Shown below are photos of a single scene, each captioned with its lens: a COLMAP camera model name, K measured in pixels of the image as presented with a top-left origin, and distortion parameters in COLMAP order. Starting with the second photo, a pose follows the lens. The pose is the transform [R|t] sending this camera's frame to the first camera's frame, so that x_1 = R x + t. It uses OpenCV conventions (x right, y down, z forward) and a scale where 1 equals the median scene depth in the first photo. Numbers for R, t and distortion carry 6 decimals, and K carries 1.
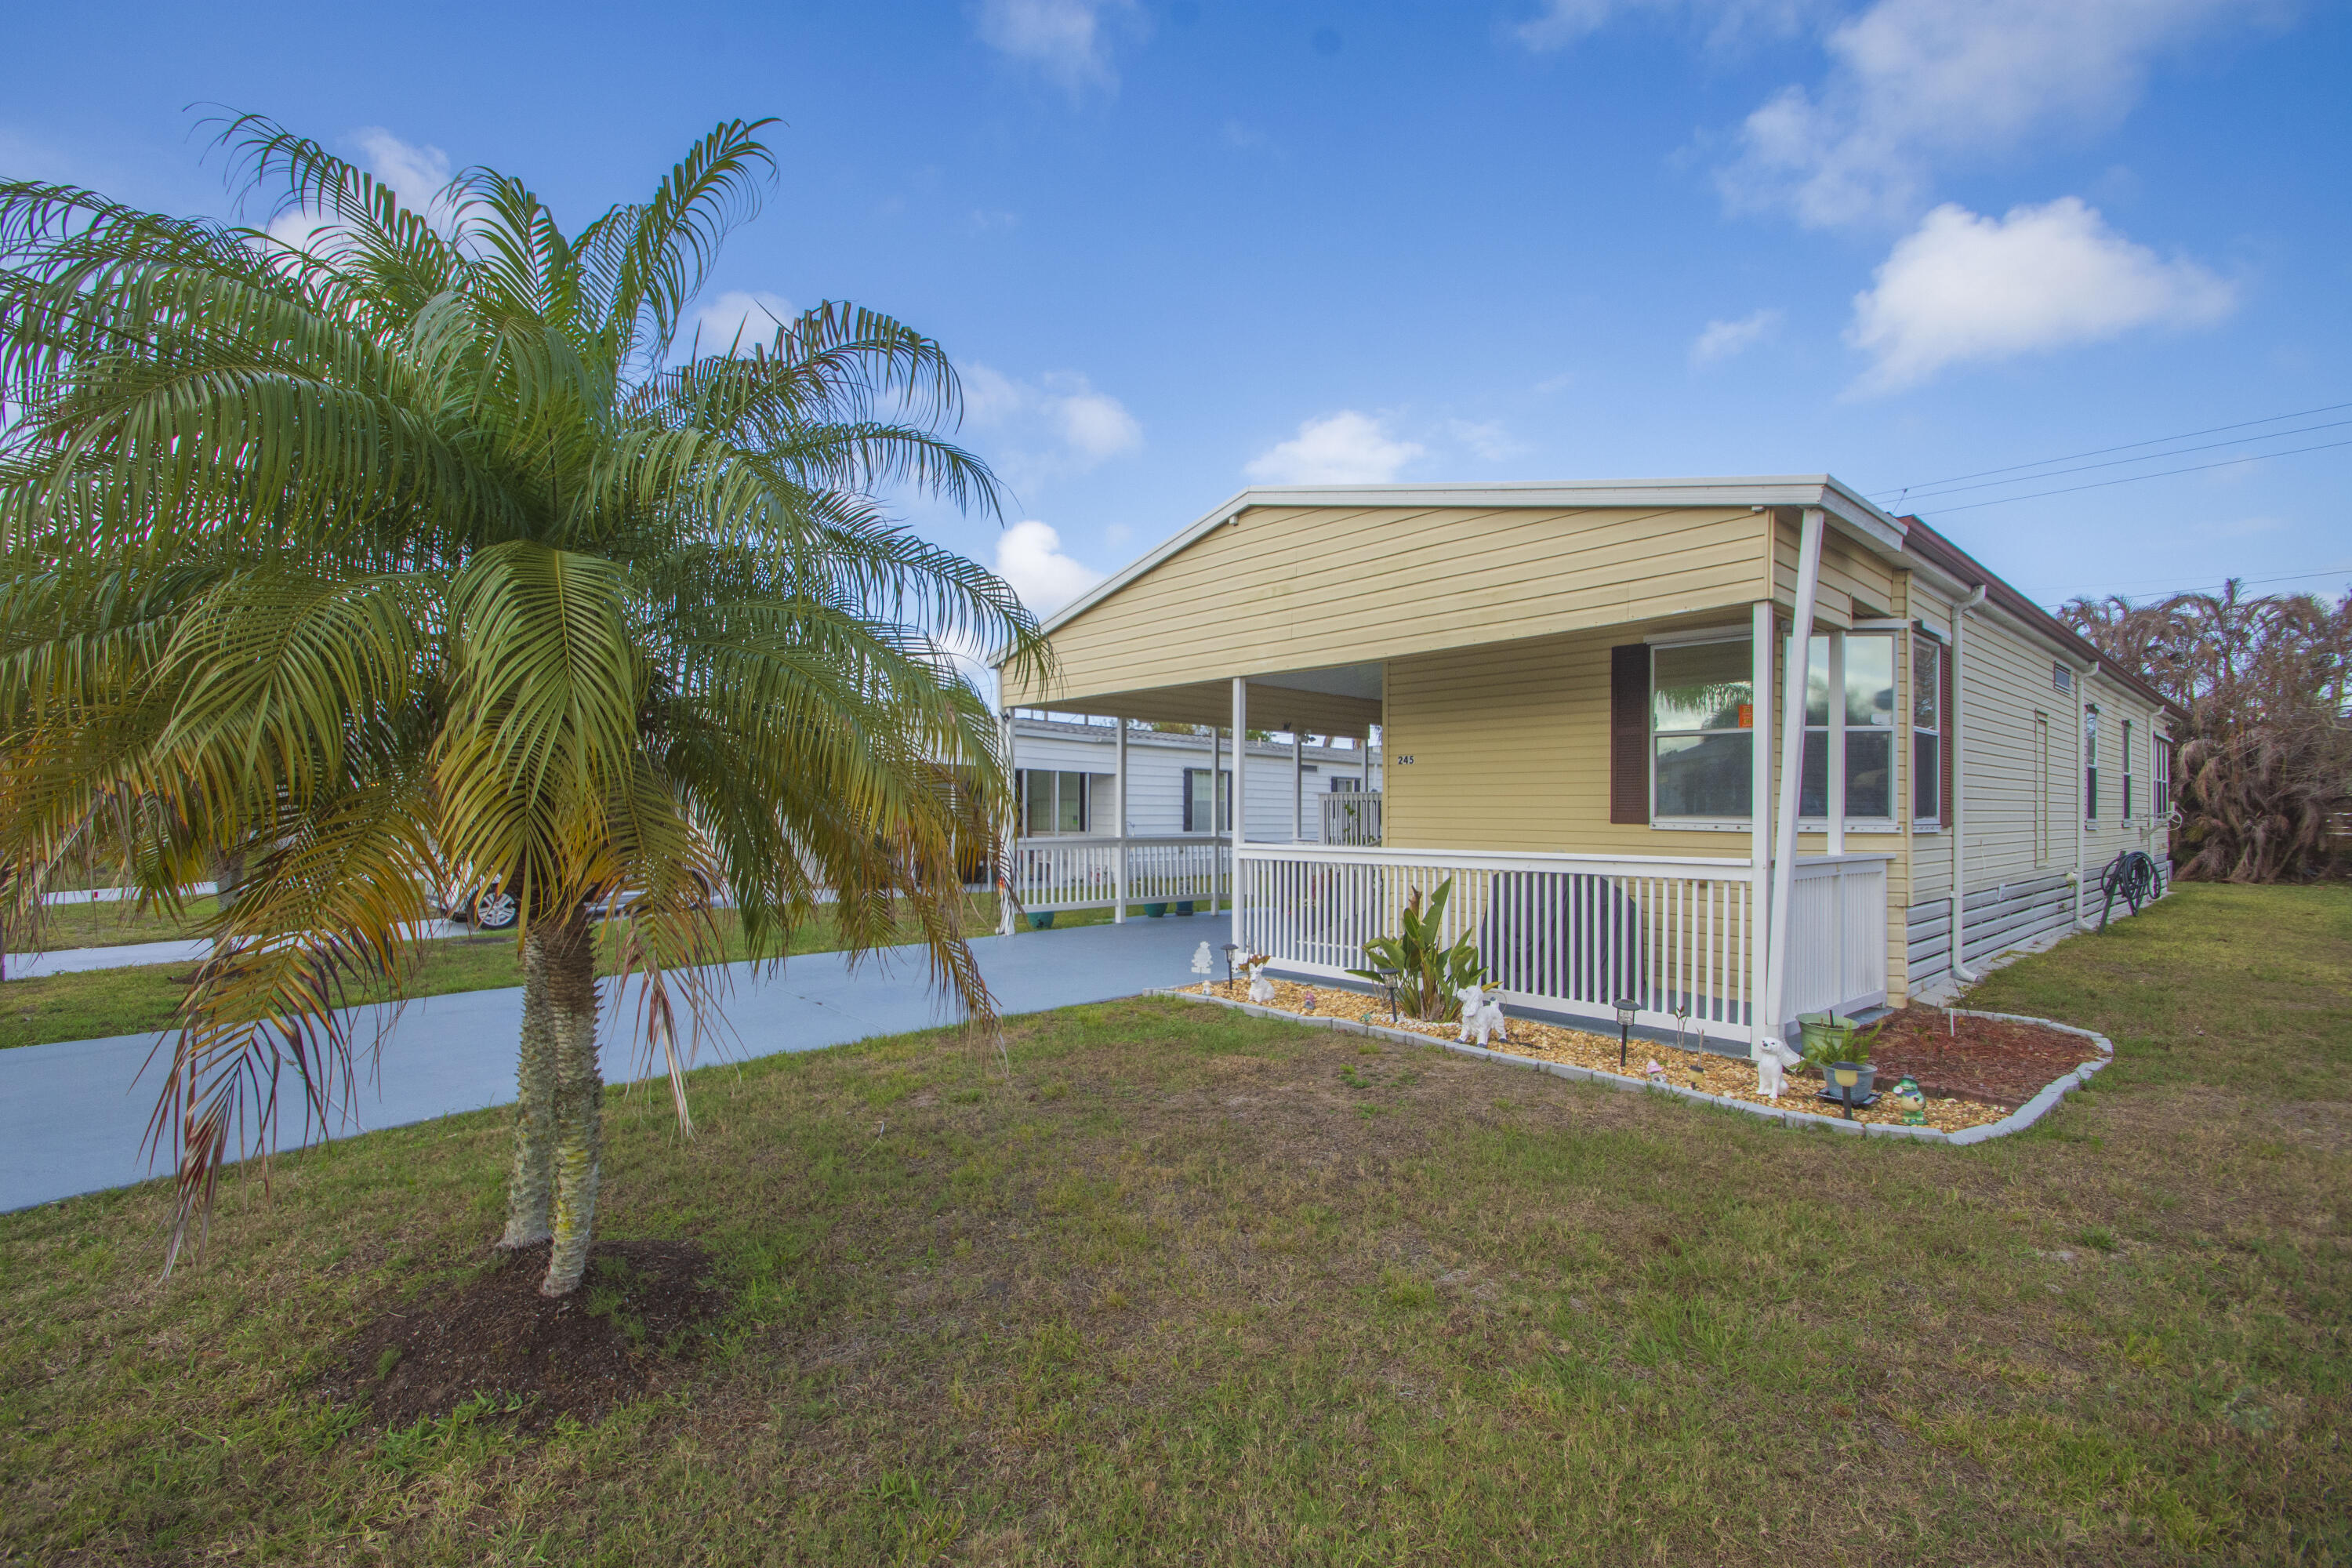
lens RADIAL K [[1022.6, 0, 1176.0], [0, 1022.6, 784.0], [0, 0, 1]] dist [0.000760, 0.000030]
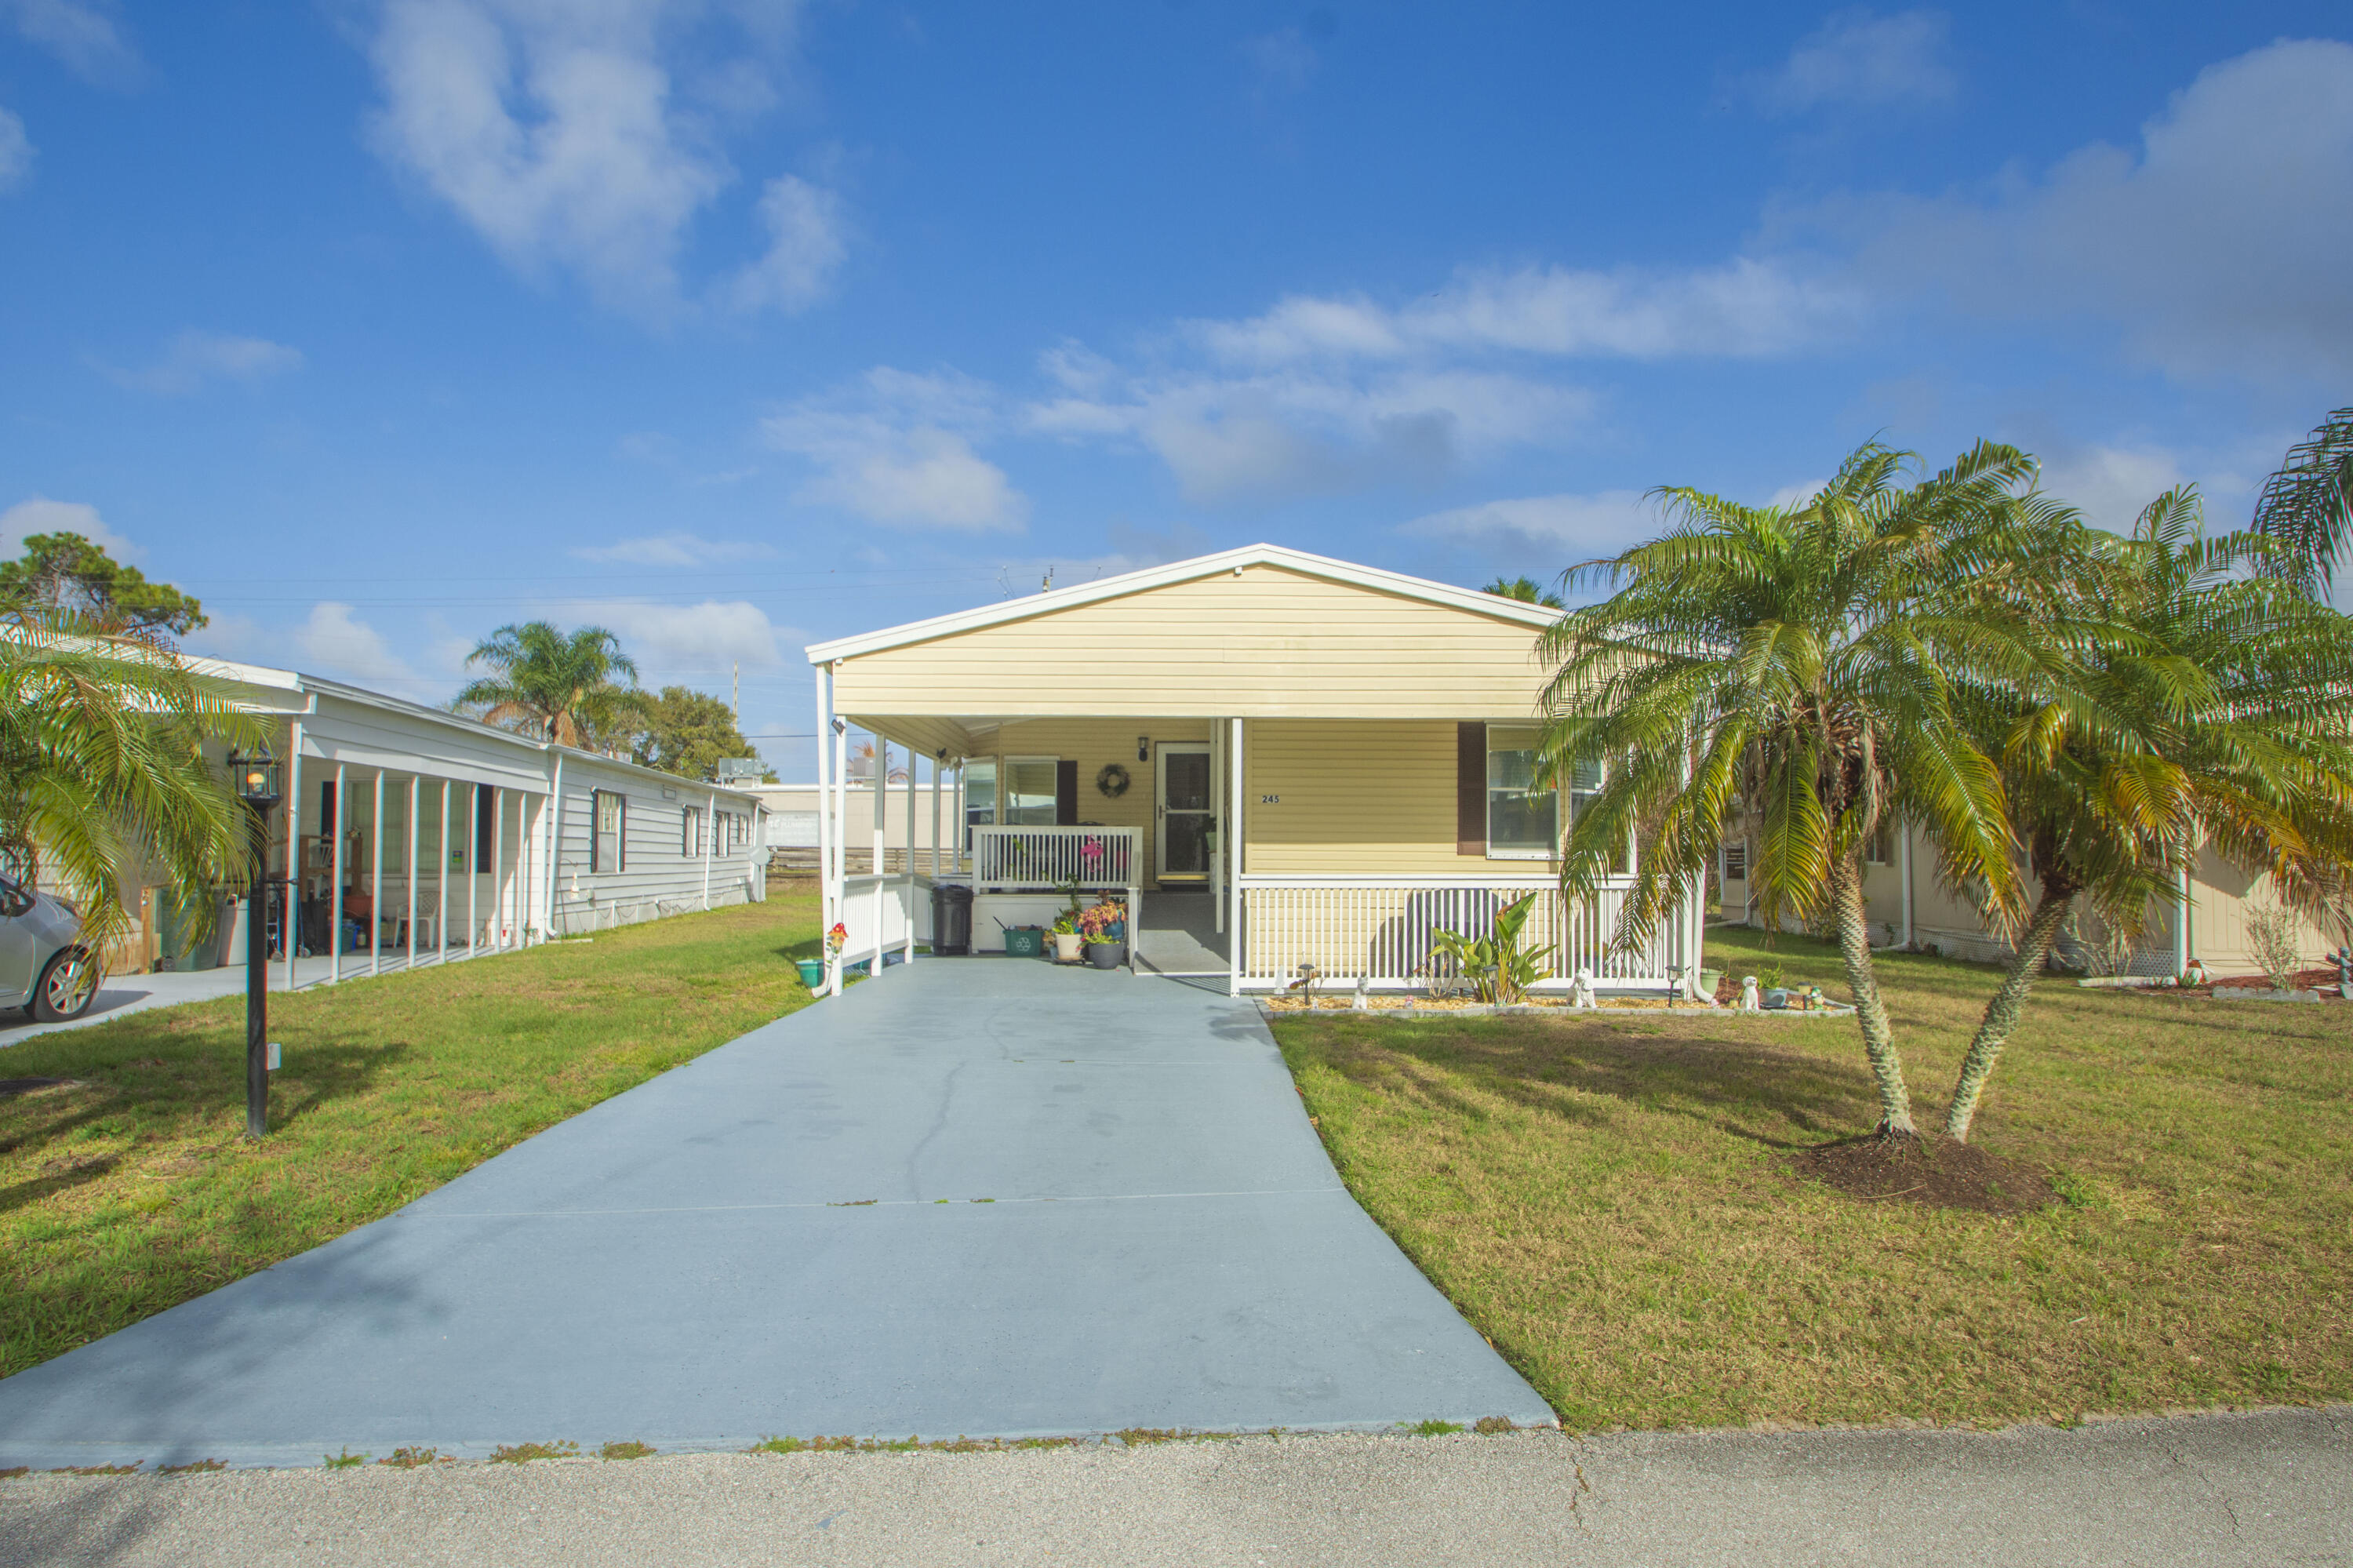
lens RADIAL K [[1252.4, 0, 1168.8], [0, 1252.4, 810.7], [0, 0, 1]] dist [-0.023608, 0.000723]
pose [[0.661000, 0.027771, 0.749872, -1.053033], [-0.022286, 0.999601, -0.017375, 0.018673], [-0.750055, -0.005227, 0.661355, 0.211067]]
